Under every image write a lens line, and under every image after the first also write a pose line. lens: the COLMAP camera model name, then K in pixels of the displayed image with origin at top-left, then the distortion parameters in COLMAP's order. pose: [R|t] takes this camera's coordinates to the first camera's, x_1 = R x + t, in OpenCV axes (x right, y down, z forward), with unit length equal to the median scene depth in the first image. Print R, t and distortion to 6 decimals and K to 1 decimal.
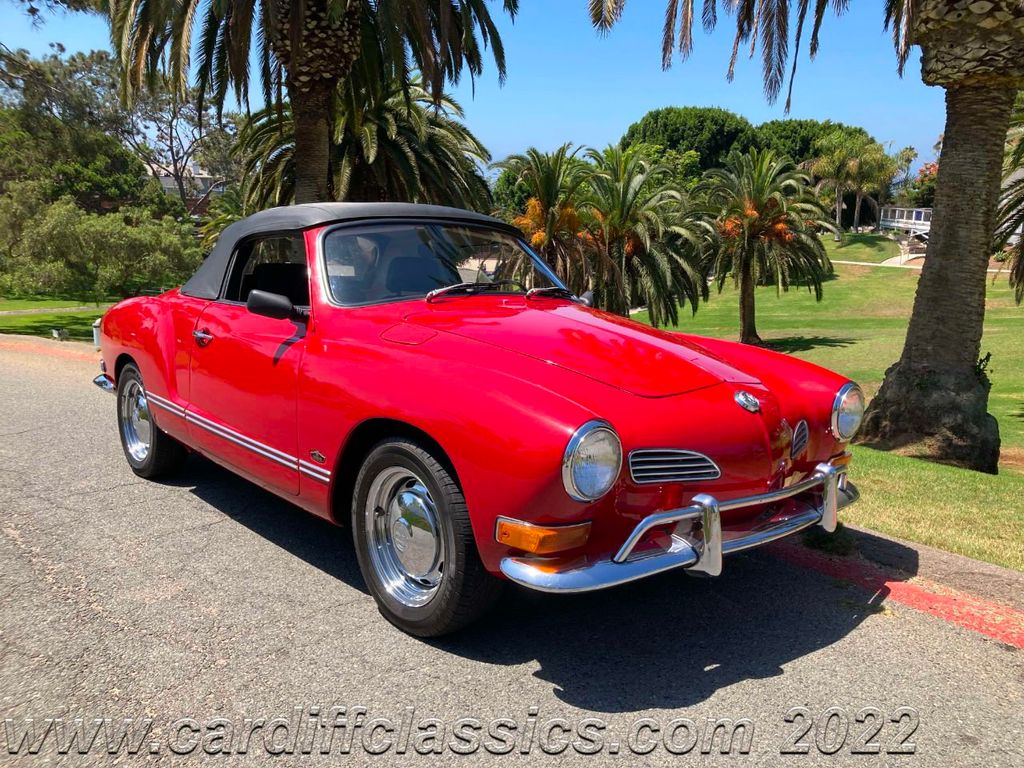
lens RADIAL K [[834.3, 0, 526.7], [0, 834.3, 396.0], [0, 0, 1]] dist [0.030935, -0.029299]
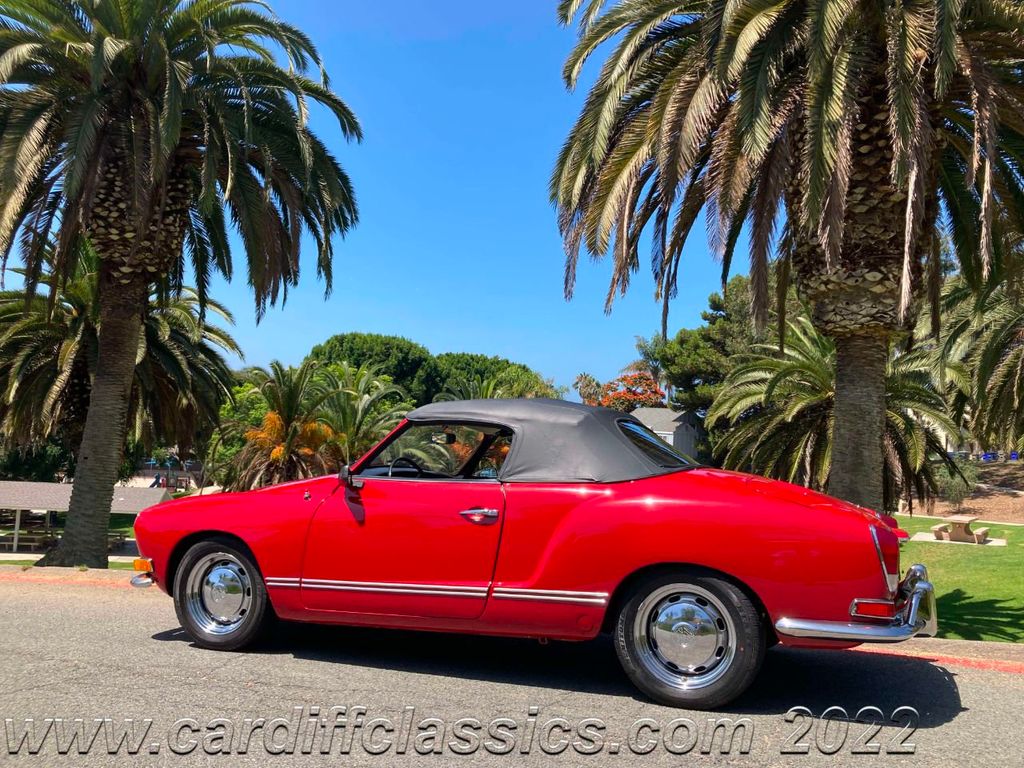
lens RADIAL K [[874.7, 0, 506.9], [0, 874.7, 393.7], [0, 0, 1]] dist [0.054739, -0.111652]
pose [[0.928566, 0.054298, 0.367174, -0.099979], [0.043460, 0.966532, -0.252840, 0.003871], [-0.368614, 0.250736, 0.895129, 0.014461]]
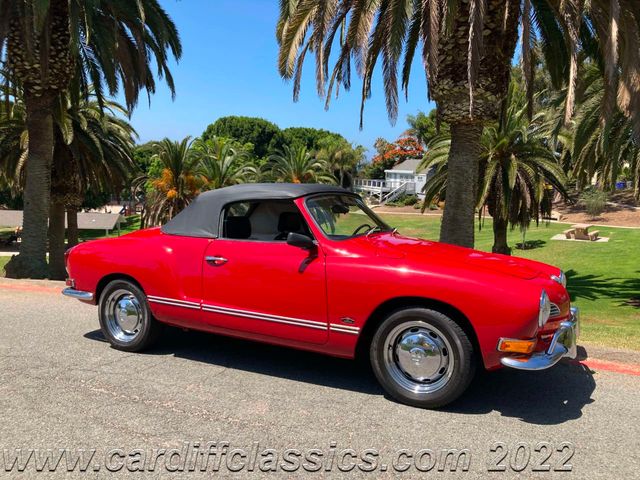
lens RADIAL K [[521.4, 0, 318.0], [0, 521.4, 250.8], [0, 0, 1]] dist [0.030935, -0.029299]
pose [[0.942113, -0.027748, 0.334146, -0.051877], [0.053764, 0.996176, -0.068864, -0.000426], [-0.330958, 0.082842, 0.940002, -0.005581]]
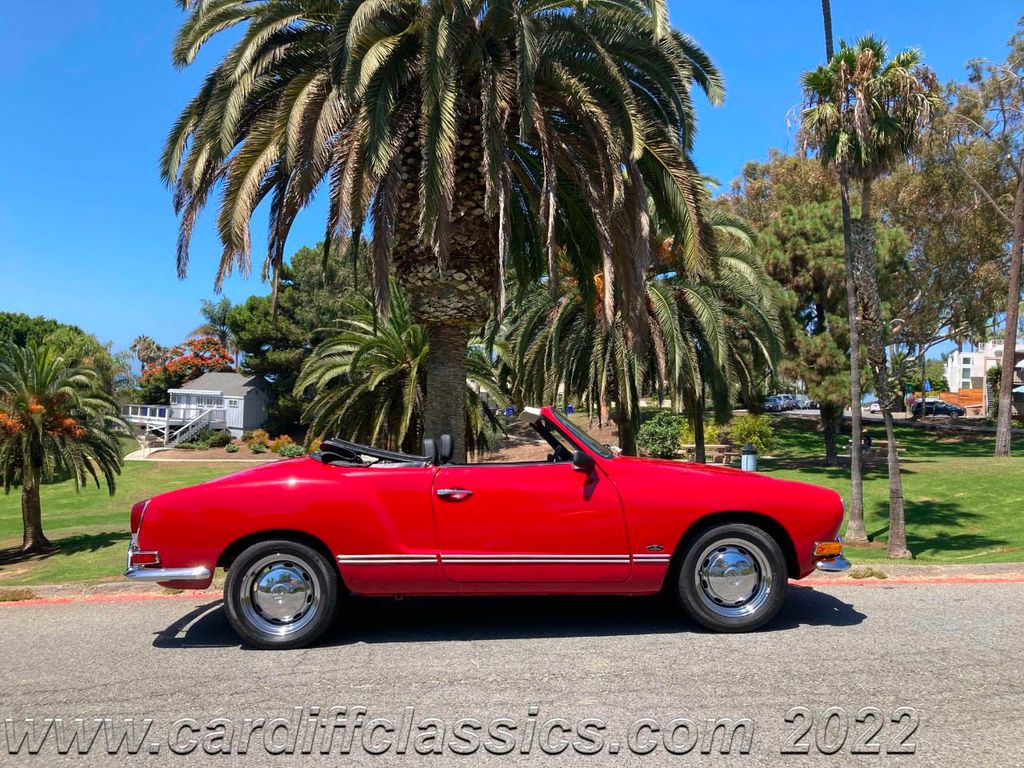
lens RADIAL K [[834.3, 0, 503.5], [0, 834.3, 396.6], [0, 0, 1]] dist [0.030935, -0.029299]
pose [[0.639851, 0.021890, 0.768187, -0.126788], [0.154315, 0.975575, -0.156334, -0.000480], [-0.752846, 0.218574, 0.620845, 0.011100]]
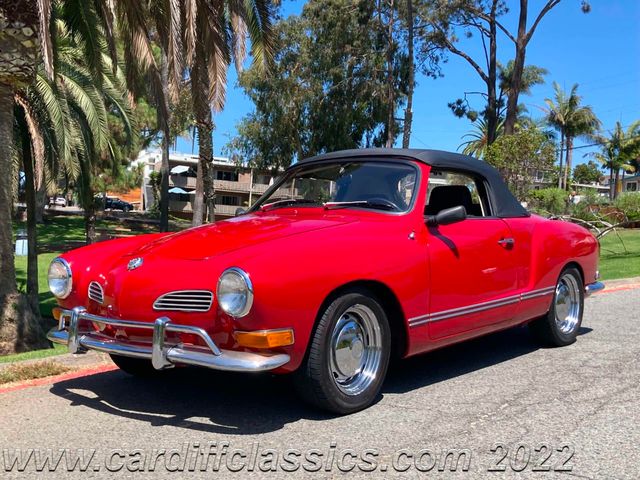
lens RADIAL K [[783.5, 0, 320.7], [0, 783.5, 257.7], [0, 0, 1]] dist [0.048380, 0.000000]
pose [[-0.098503, -0.048183, 0.993970, -0.187740], [0.177768, 0.981909, 0.065216, -0.020647], [-0.979130, 0.183120, -0.088156, 0.158633]]
